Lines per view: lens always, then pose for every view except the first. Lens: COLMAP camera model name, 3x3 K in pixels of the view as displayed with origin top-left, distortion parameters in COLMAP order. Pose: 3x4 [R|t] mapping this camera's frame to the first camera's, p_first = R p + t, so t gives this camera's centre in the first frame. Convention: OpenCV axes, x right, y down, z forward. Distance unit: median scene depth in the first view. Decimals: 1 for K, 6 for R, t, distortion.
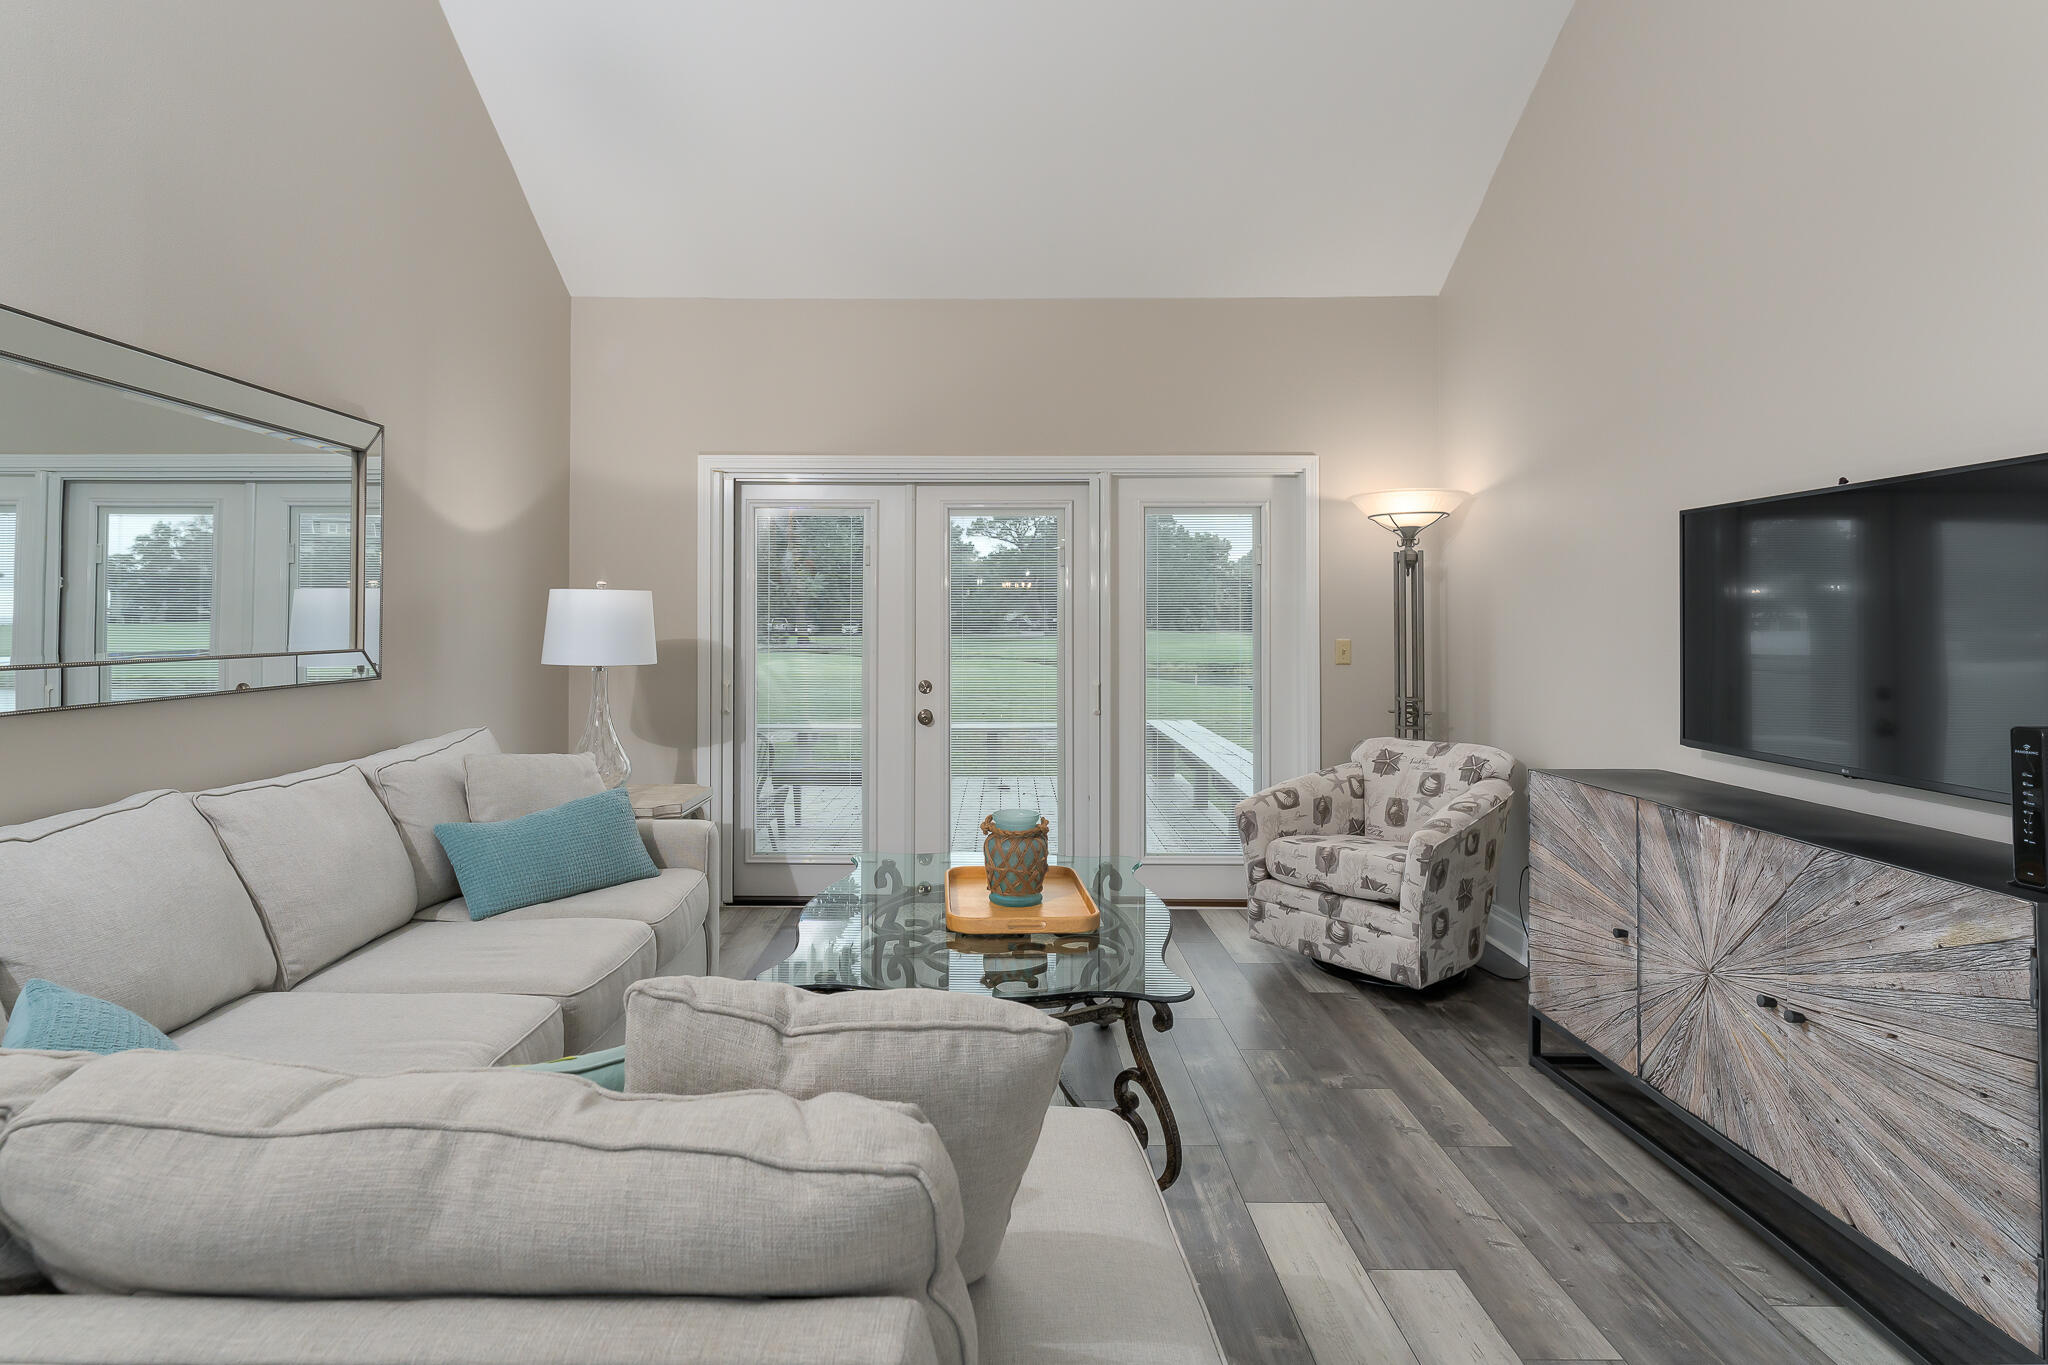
lens RADIAL K [[1059.9, 0, 983.9], [0, 1059.9, 605.3], [0, 0, 1]] dist [0.001951, -0.000222]
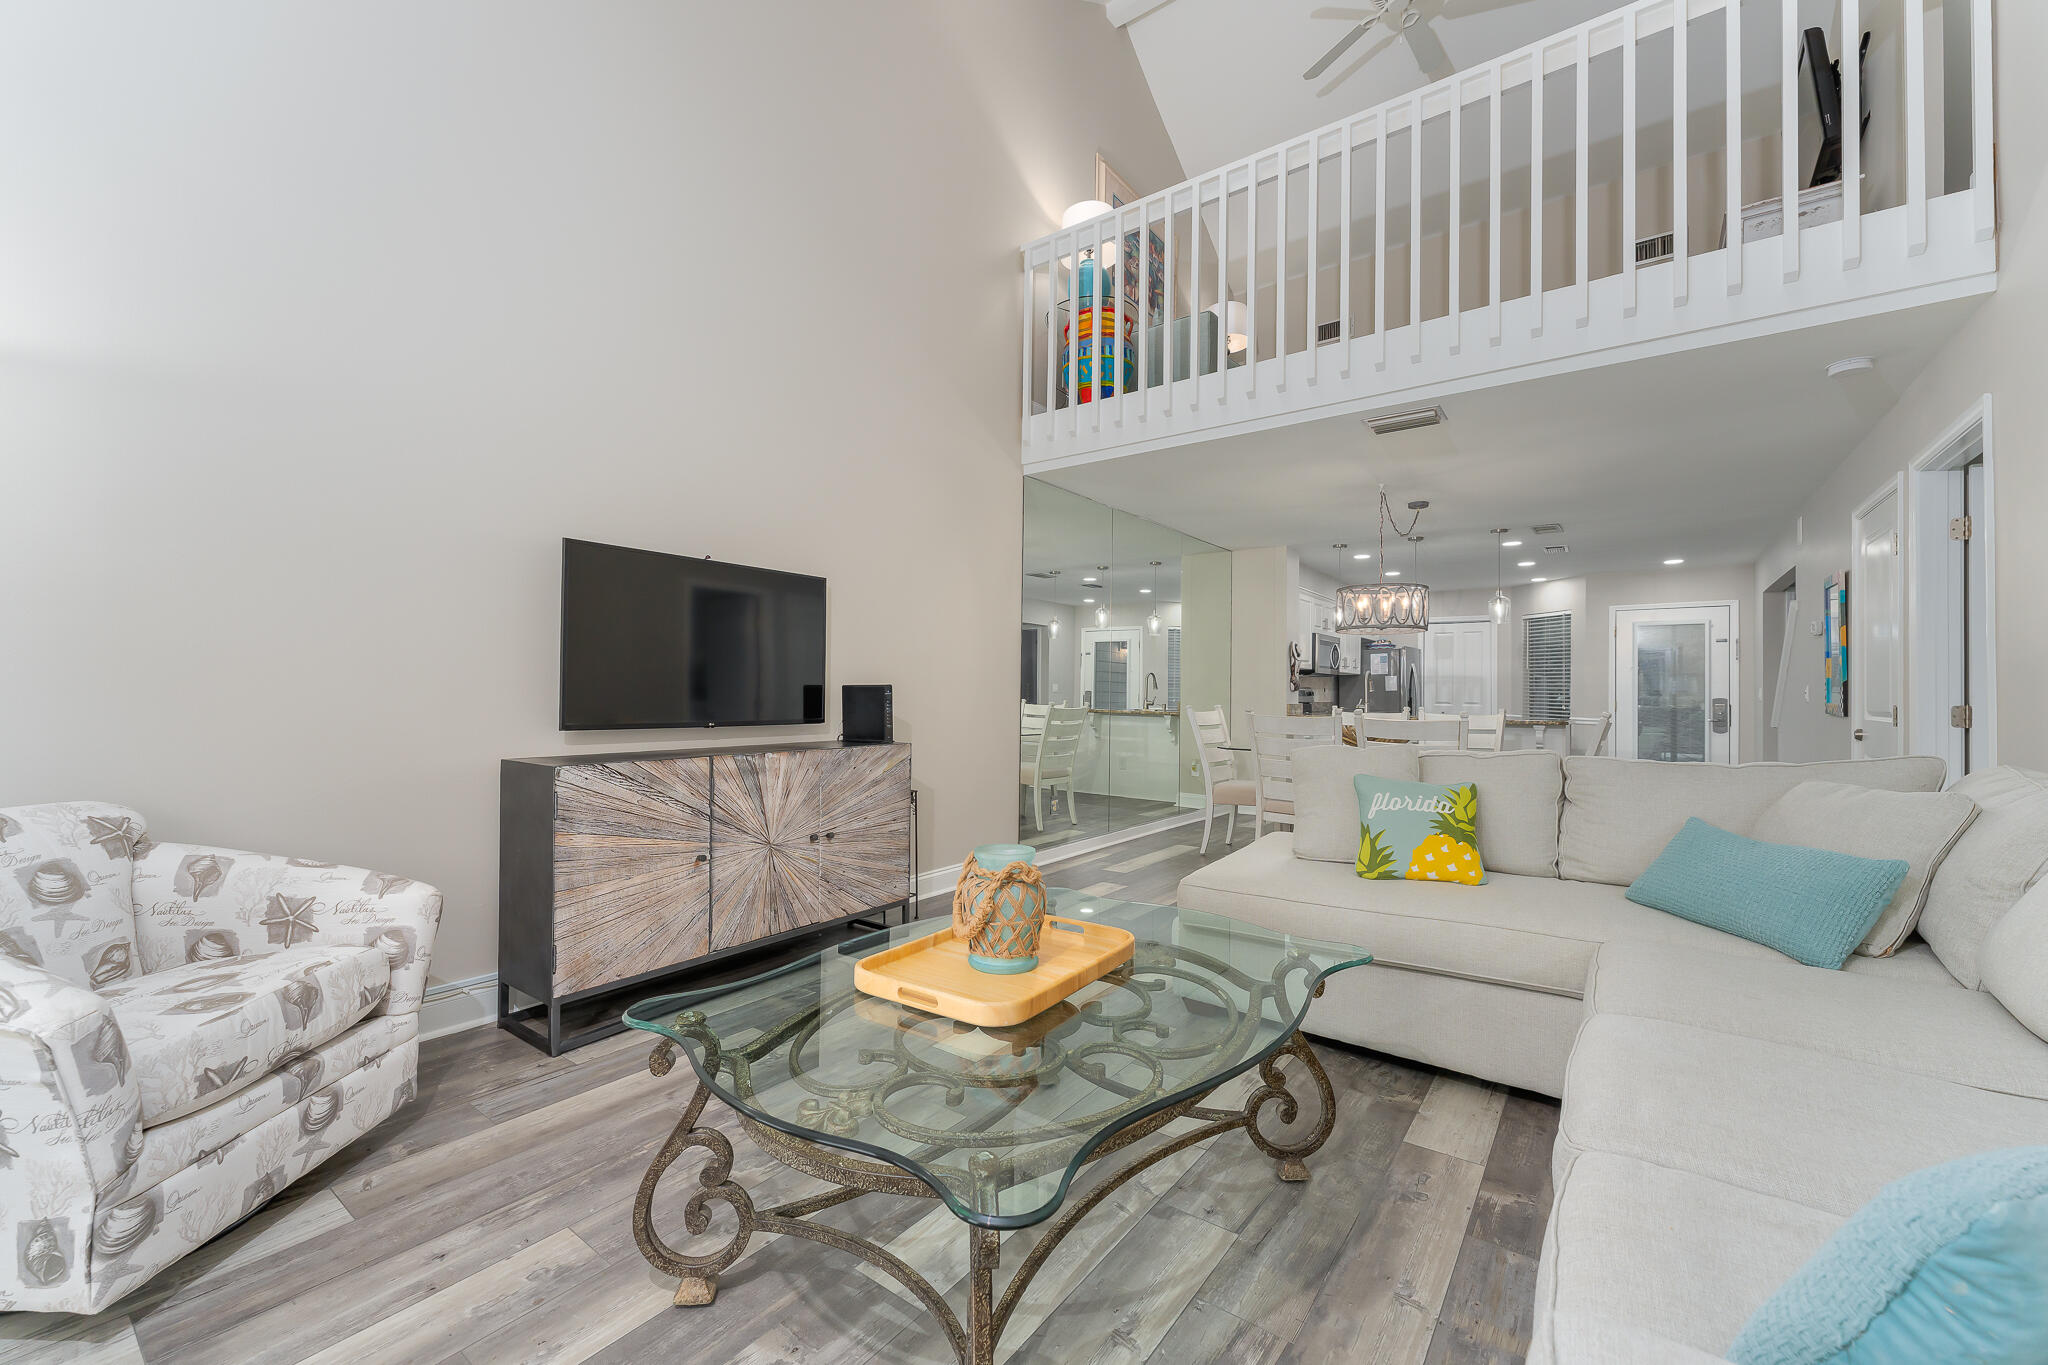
lens RADIAL K [[819.6, 0, 1024.0], [0, 819.6, 682.5], [0, 0, 1]] dist [0.002862, 0.000135]
pose [[-0.806185, -0.001703, 0.591661, -0.263614], [-0.020408, 0.999481, -0.024931, 0.072280], [-0.591312, -0.032174, -0.805801, 1.169537]]
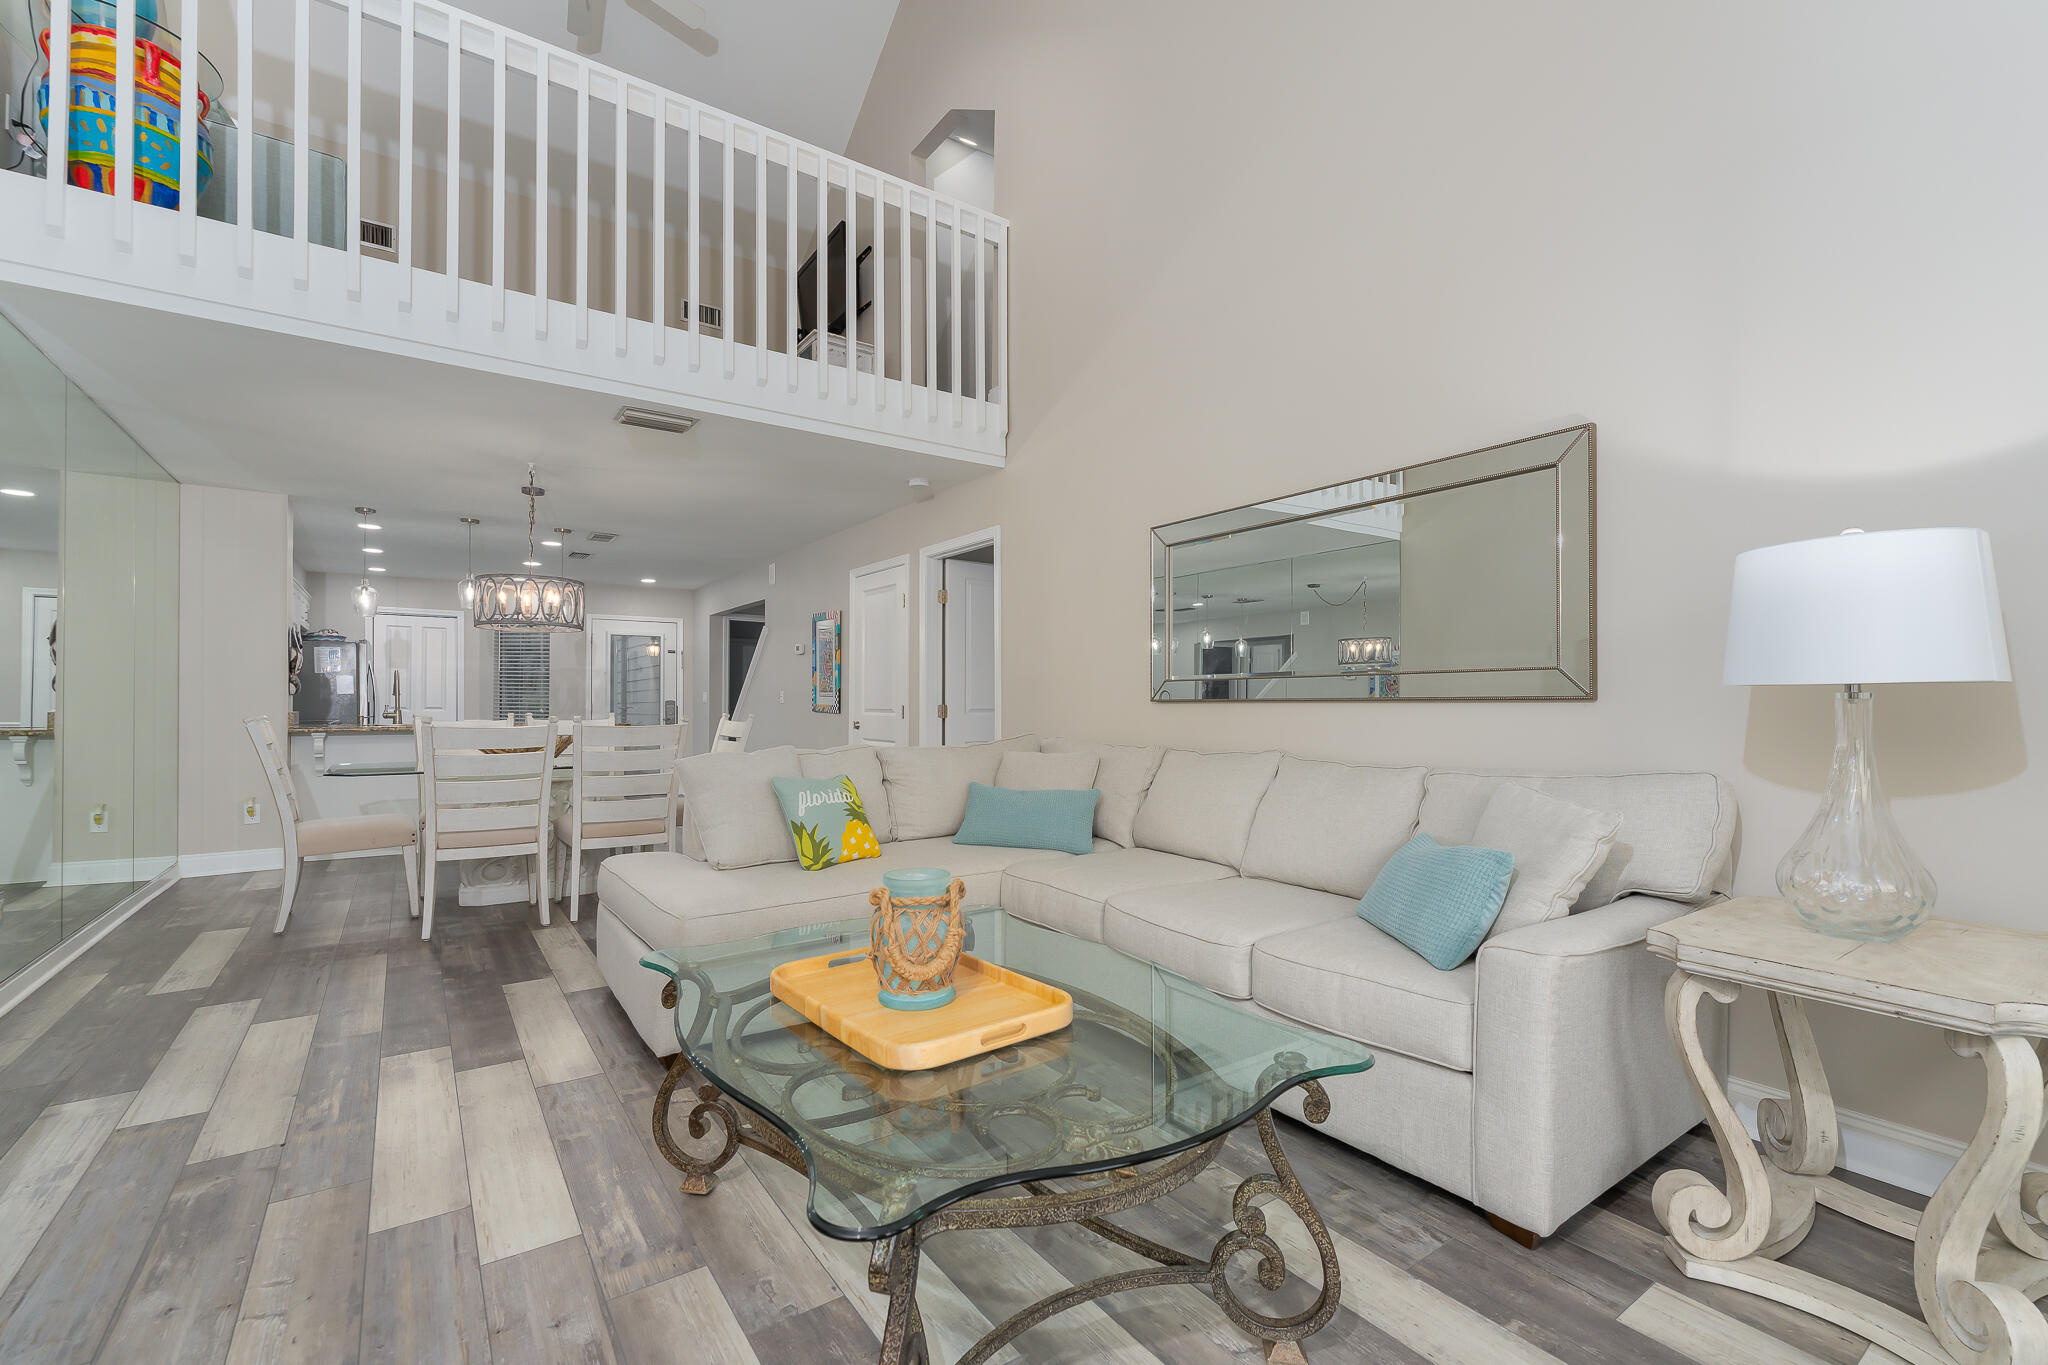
lens RADIAL K [[875.6, 0, 1016.7], [0, 875.6, 688.3], [0, 0, 1]] dist [-0.000748, -0.000538]
pose [[-0.815826, -0.014289, -0.578121, 0.248908], [0.004336, 0.999515, -0.030824, 0.074009], [0.578281, -0.027653, -0.815369, 1.198215]]
